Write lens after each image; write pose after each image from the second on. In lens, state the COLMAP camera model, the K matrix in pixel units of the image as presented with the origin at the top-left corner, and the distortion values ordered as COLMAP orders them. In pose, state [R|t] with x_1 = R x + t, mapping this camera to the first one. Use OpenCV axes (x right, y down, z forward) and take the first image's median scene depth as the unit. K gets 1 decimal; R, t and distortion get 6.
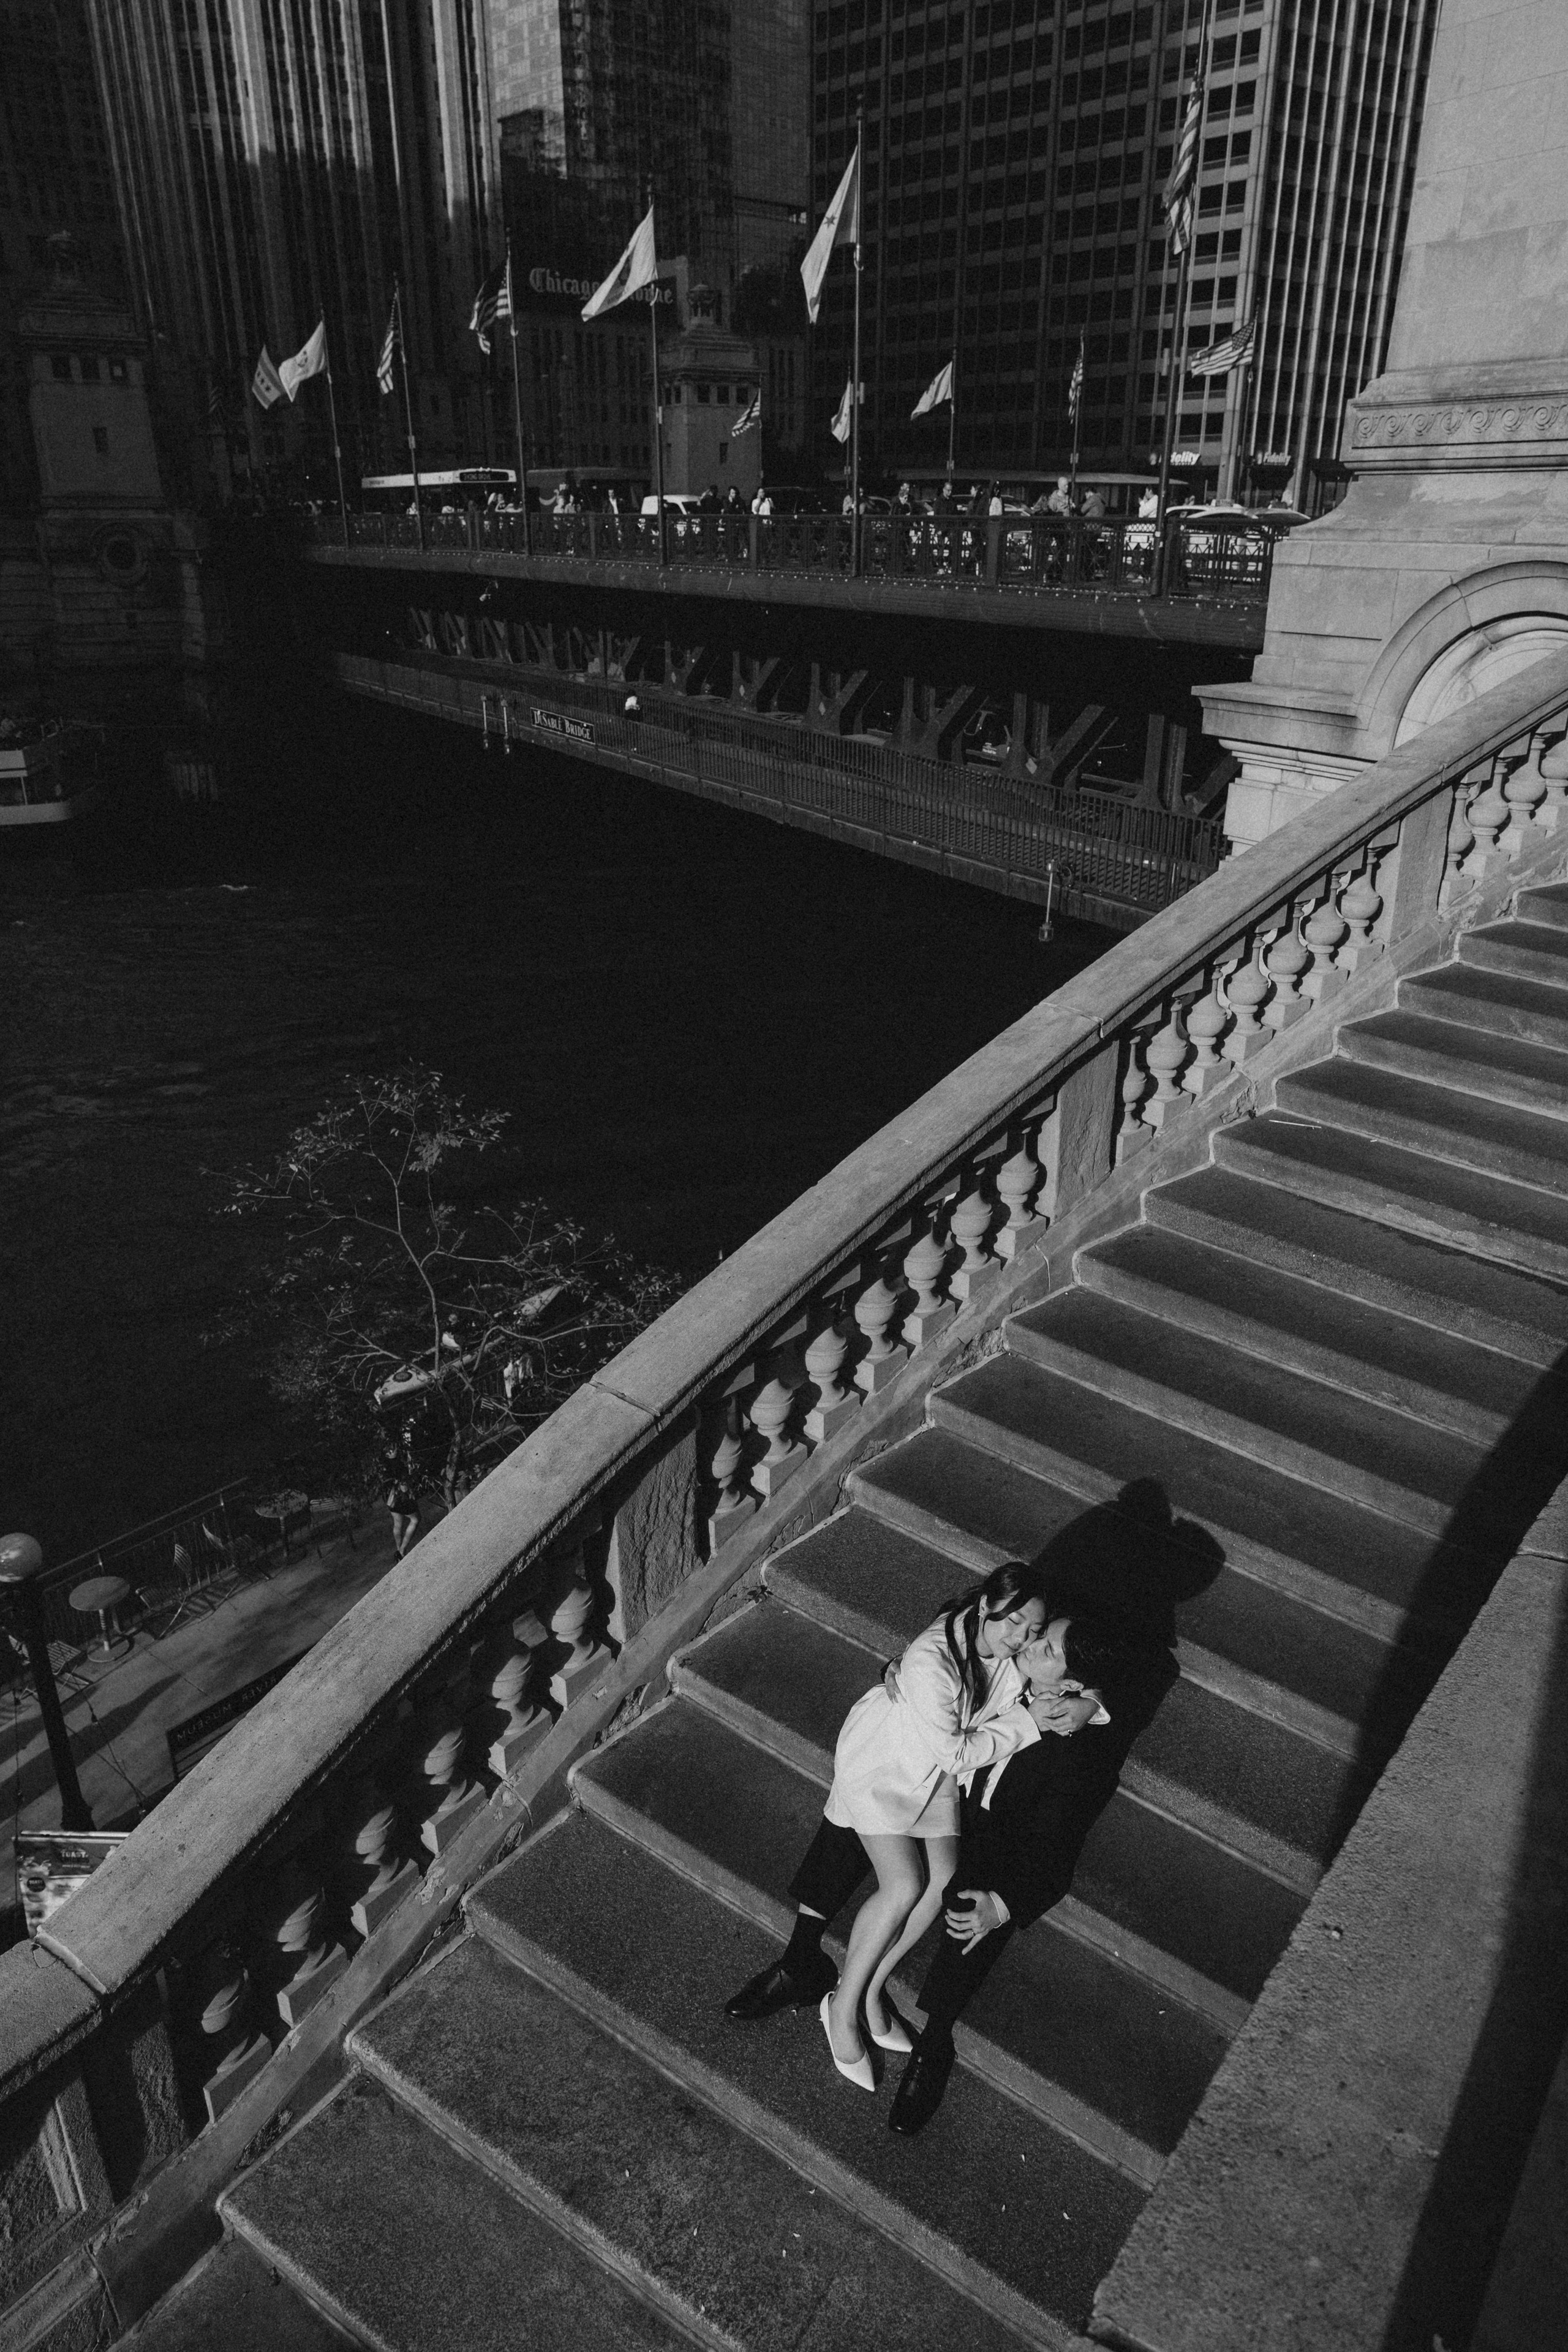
lens RADIAL K [[1631.0, 0, 784.0], [0, 1631.0, 1176.0], [0, 0, 1]] dist [0.002962, 0.006966]
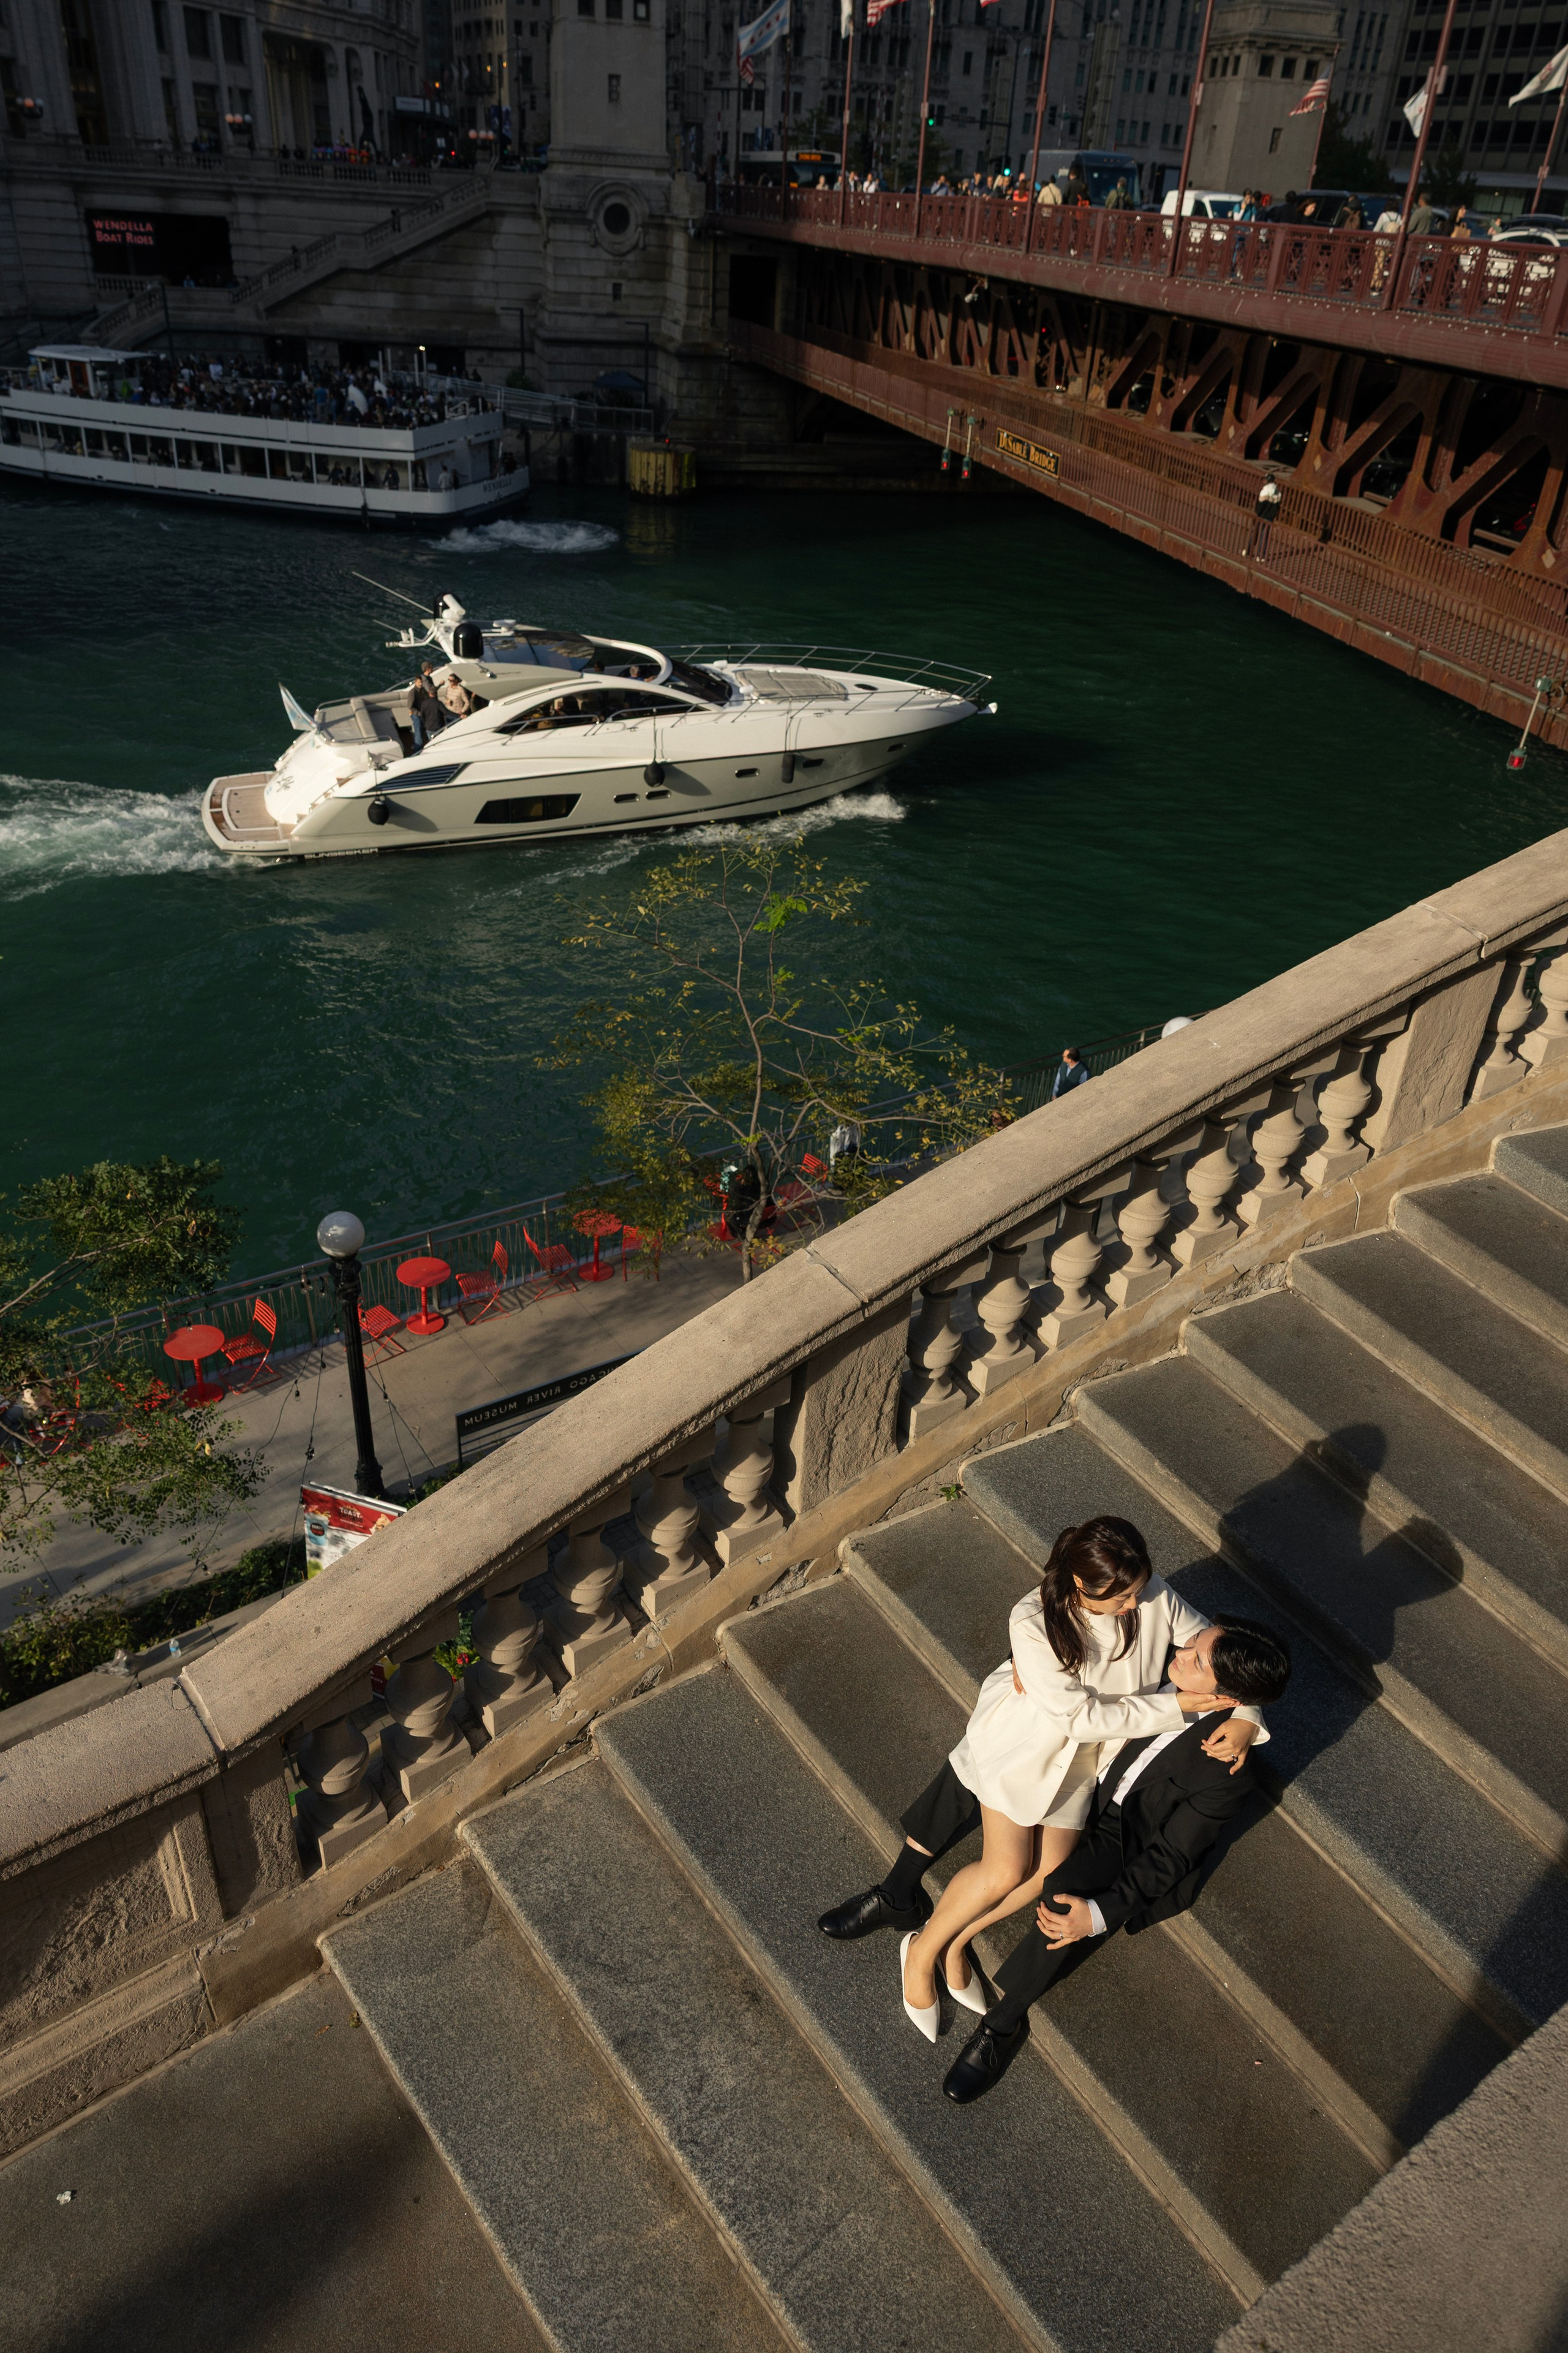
lens RADIAL K [[1631.5, 0, 784.0], [0, 1631.5, 1176.5], [0, 0, 1]] dist [0.002962, 0.006966]
pose [[0.956319, 0.197550, -0.215473, 0.054738], [-0.161367, 0.971365, 0.174385, -0.065761], [0.243753, -0.131997, 0.960813, 0.083683]]
